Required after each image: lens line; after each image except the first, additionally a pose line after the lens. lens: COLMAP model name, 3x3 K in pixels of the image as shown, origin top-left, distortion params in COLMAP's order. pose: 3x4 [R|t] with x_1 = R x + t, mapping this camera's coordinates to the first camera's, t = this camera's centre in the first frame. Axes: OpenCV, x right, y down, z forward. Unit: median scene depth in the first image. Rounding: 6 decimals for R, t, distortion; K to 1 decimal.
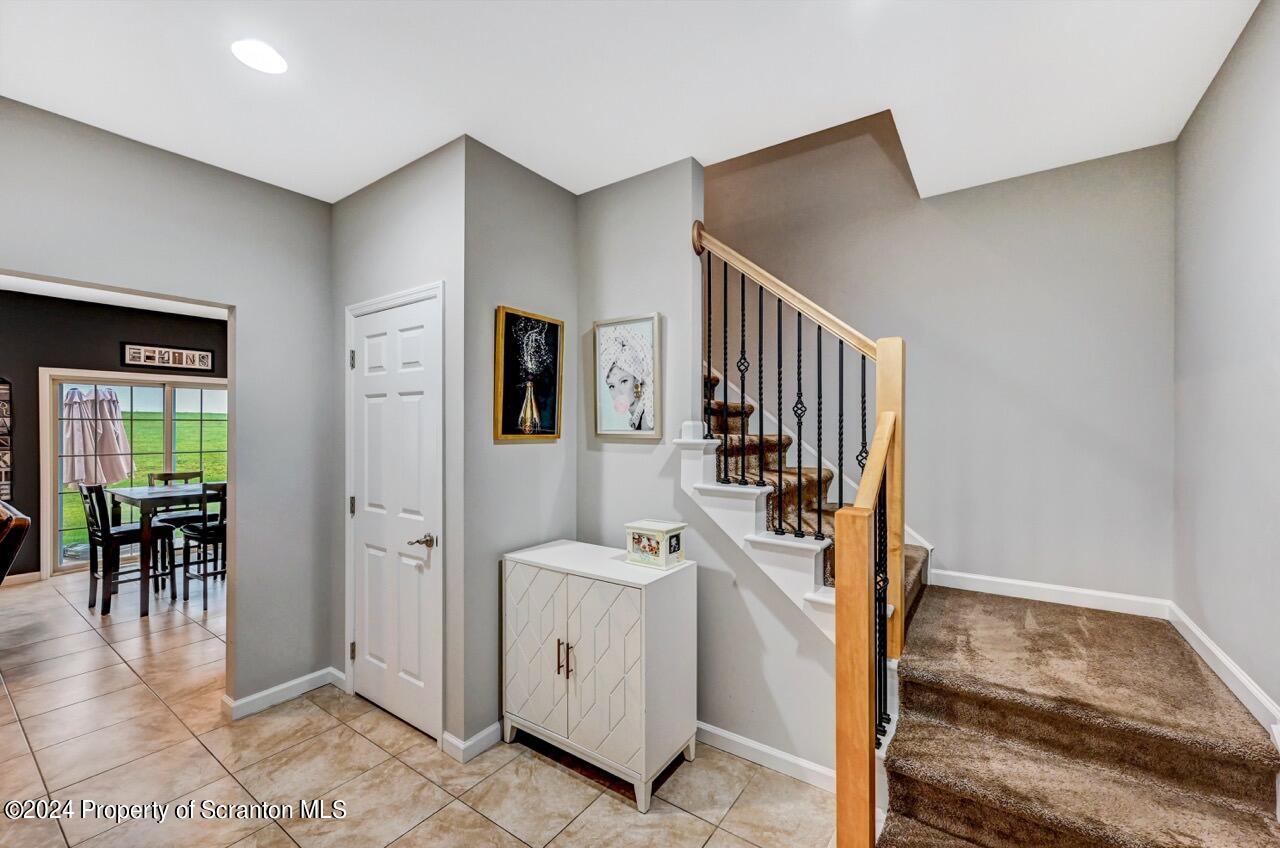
lens RADIAL K [[505.4, 0, 643.4], [0, 505.4, 423.5], [0, 0, 1]] dist [-0.000097, -0.000317]
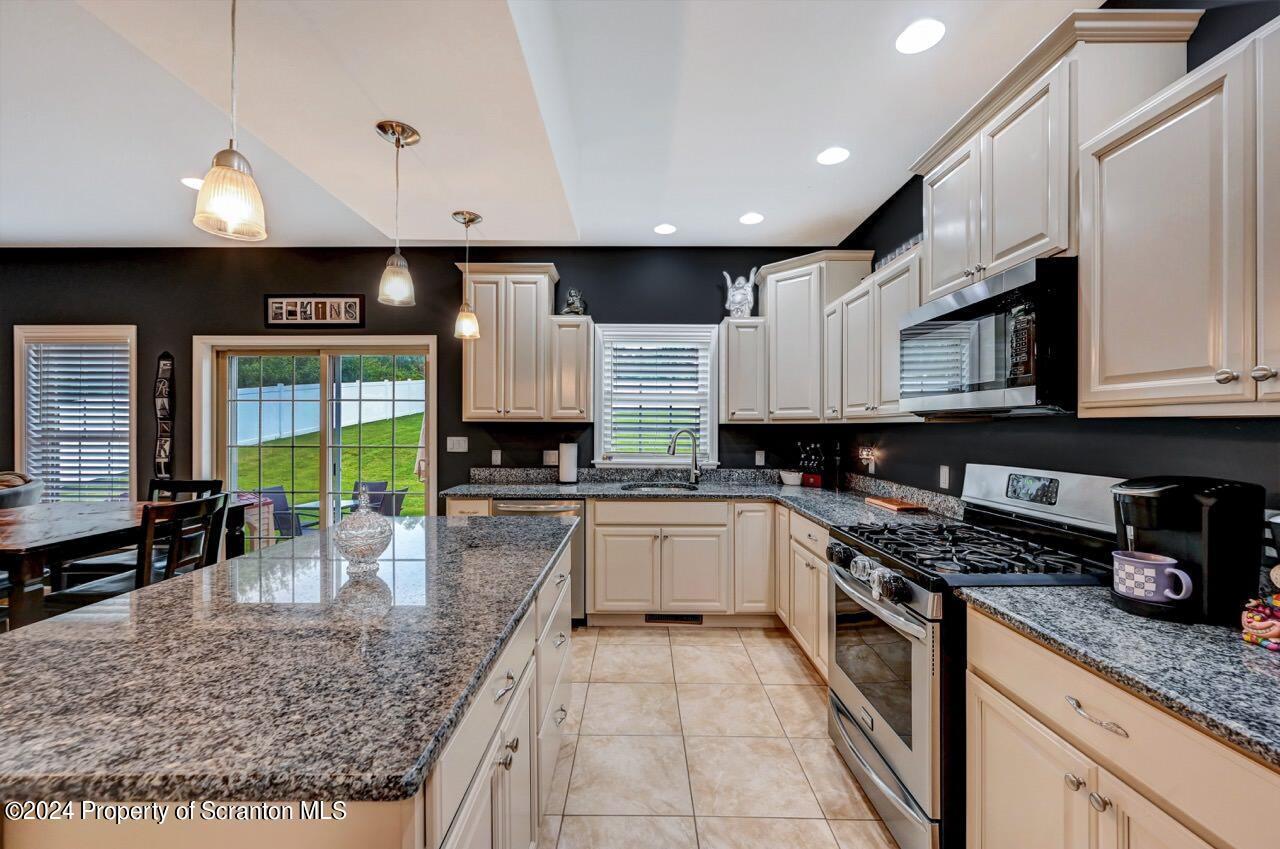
lens RADIAL K [[505.4, 0, 642.6], [0, 505.4, 423.8], [0, 0, 1]] dist [-0.000097, -0.000317]
pose [[0.567772, 0.002920, -0.823180, -0.104149], [0.001052, 0.999990, 0.004273, 0.023942], [0.823185, -0.003292, 0.567764, 0.996103]]
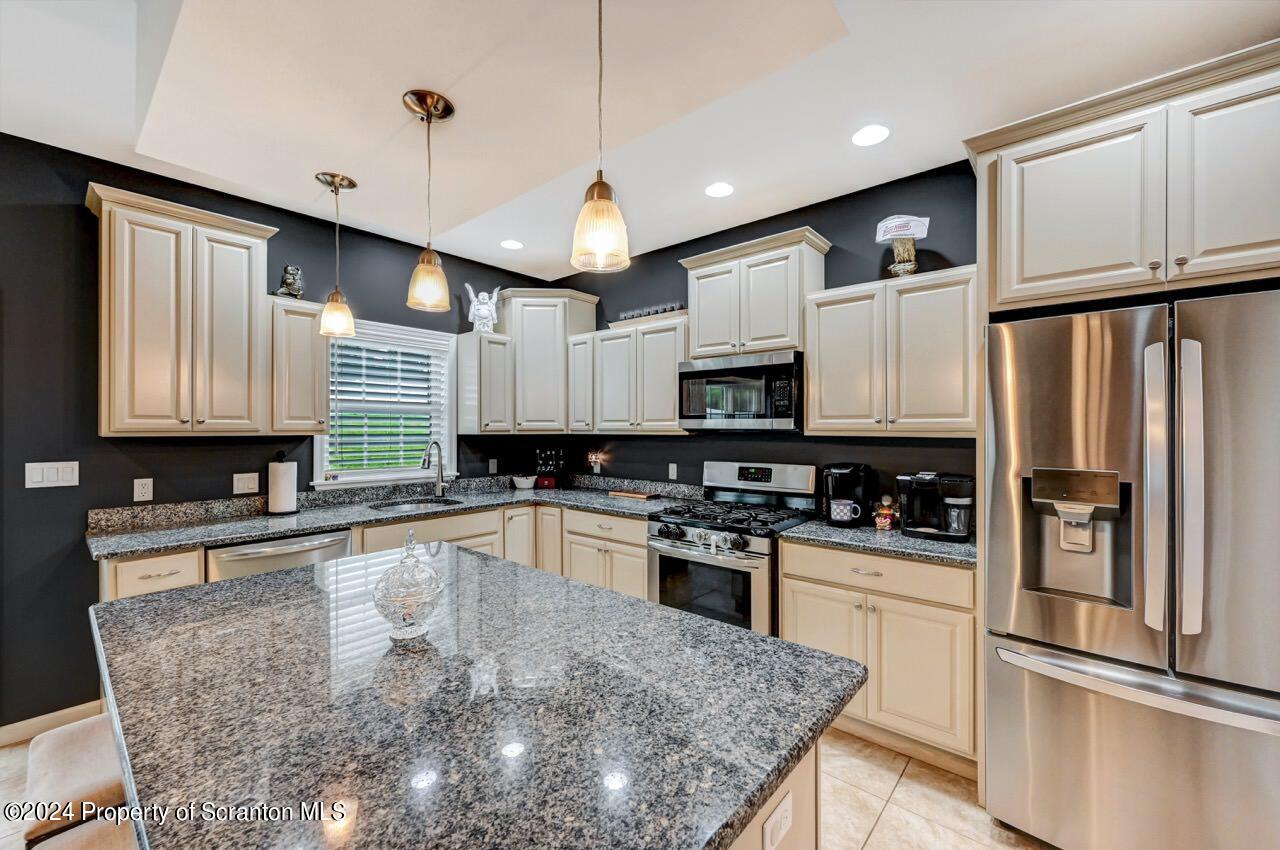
lens RADIAL K [[505.4, 0, 642.9], [0, 505.4, 425.3], [0, 0, 1]] dist [-0.000097, -0.000317]
pose [[0.994112, 0.003398, -0.108308, -0.293786], [-0.003029, 0.999989, 0.003573, 0.011126], [0.108319, -0.003224, 0.994111, 0.813023]]
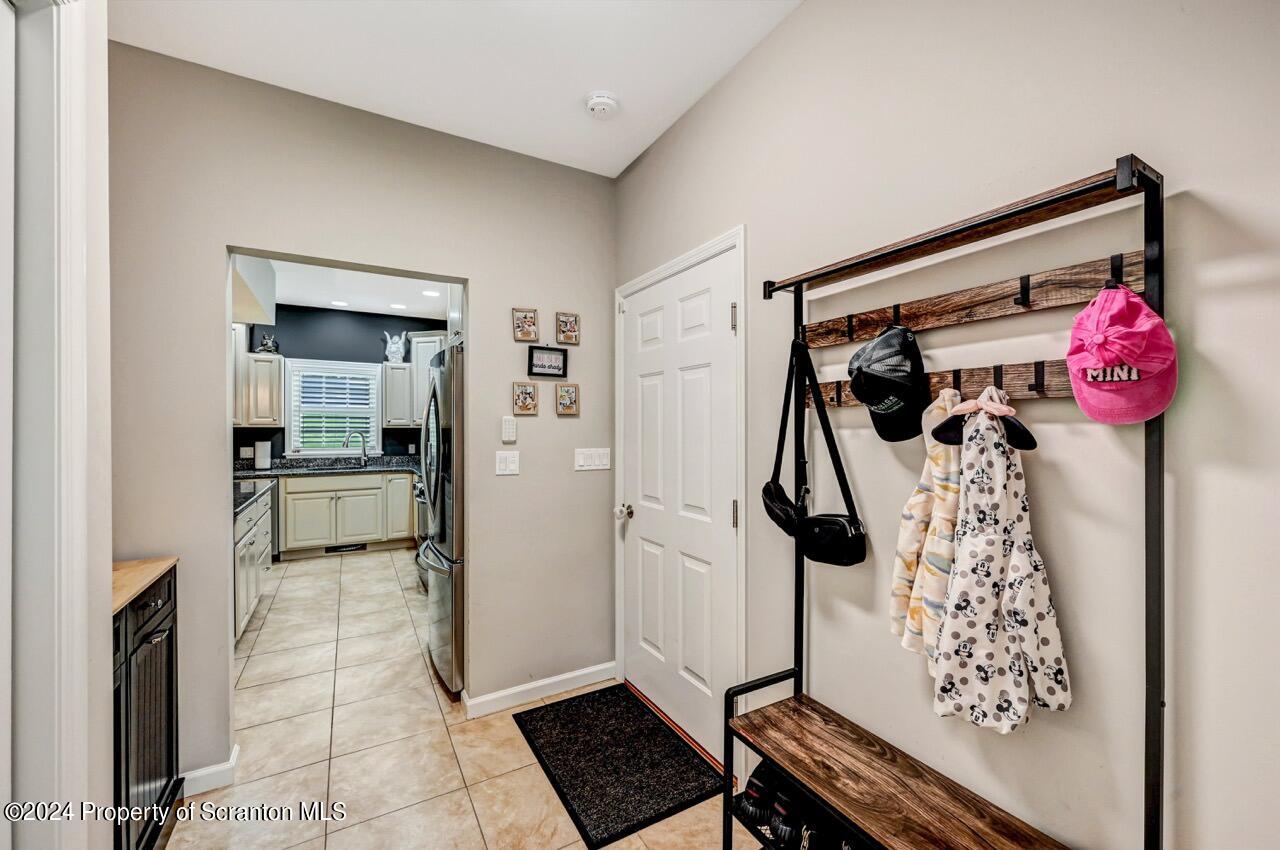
lens RADIAL K [[505.4, 0, 646.4], [0, 505.4, 427.7], [0, 0, 1]] dist [-0.000097, -0.000317]
pose [[0.904095, 0.004078, -0.427312, 0.369445], [0.000746, 0.999938, 0.011121, 0.015486], [0.427330, -0.010374, 0.904036, 0.732390]]
